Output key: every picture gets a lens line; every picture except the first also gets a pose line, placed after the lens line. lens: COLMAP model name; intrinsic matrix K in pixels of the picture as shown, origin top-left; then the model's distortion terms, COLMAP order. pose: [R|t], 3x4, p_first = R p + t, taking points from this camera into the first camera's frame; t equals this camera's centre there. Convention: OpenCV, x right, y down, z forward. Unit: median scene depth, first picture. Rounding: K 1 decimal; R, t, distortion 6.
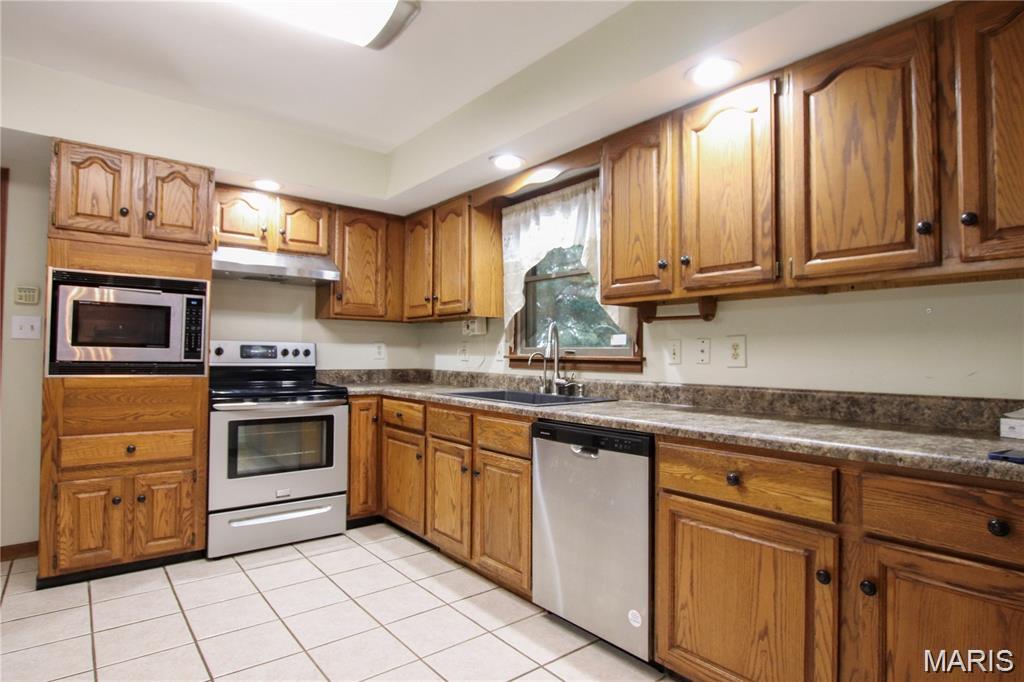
lens RADIAL K [[552.0, 0, 508.9], [0, 552.0, 344.7], [0, 0, 1]] dist [-0.022996, 0.001947]
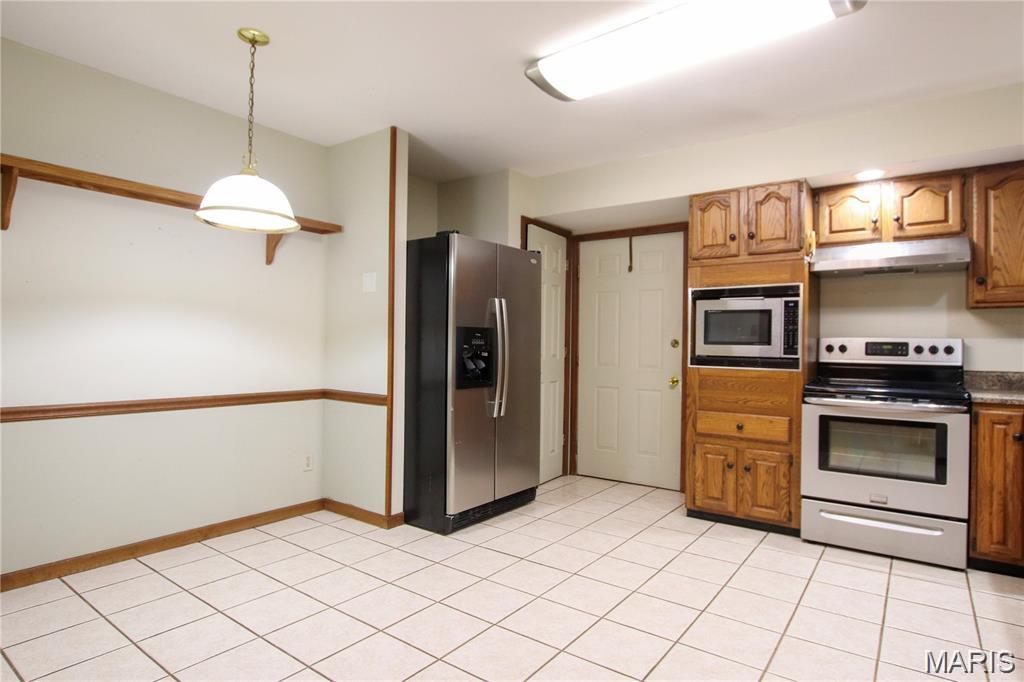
lens RADIAL K [[552.0, 0, 514.5], [0, 552.0, 345.7], [0, 0, 1]] dist [-0.022996, 0.001947]
pose [[0.255450, -0.006267, -0.966802, 0.360379], [0.010905, 0.999934, -0.003600, 0.005000], [0.966761, -0.009624, 0.255501, 0.172902]]
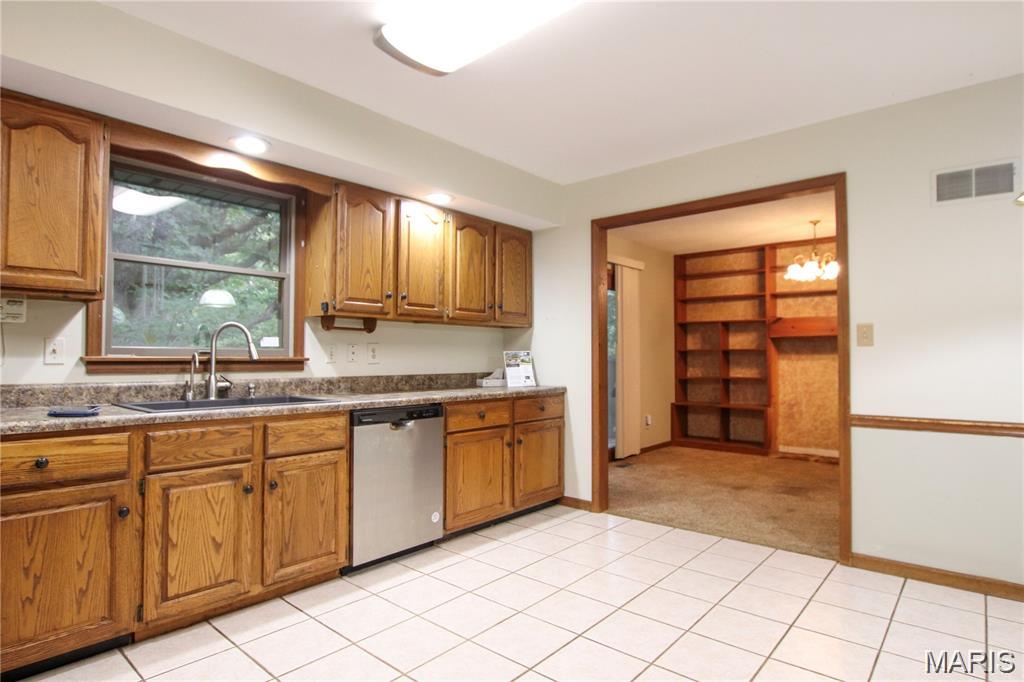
lens RADIAL K [[552.0, 0, 532.7], [0, 552.0, 346.4], [0, 0, 1]] dist [-0.022996, 0.001947]
pose [[-0.205251, 0.008173, 0.978675, -0.960190], [-0.024870, 0.999599, -0.013564, 0.002264], [-0.978393, -0.027123, -0.204965, 0.706328]]
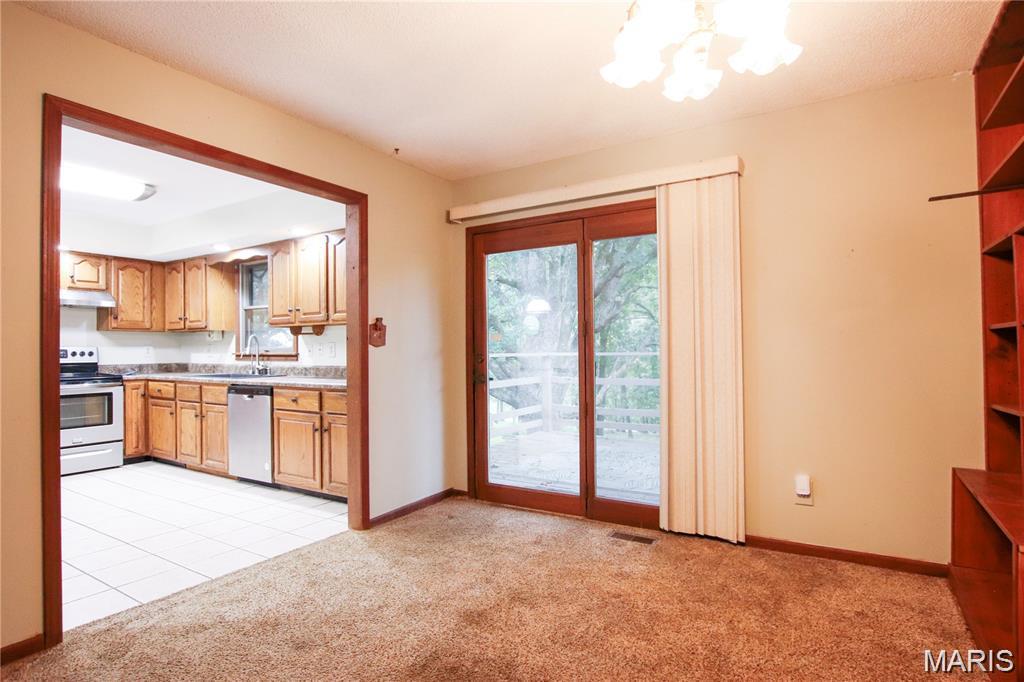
lens RADIAL K [[552.0, 0, 523.1], [0, 552.0, 343.1], [0, 0, 1]] dist [-0.022996, 0.001947]
pose [[0.942581, -0.013545, 0.333702, 0.320330], [0.010512, 0.999885, 0.010891, -0.023226], [-0.333811, -0.006758, 0.942616, -1.021043]]
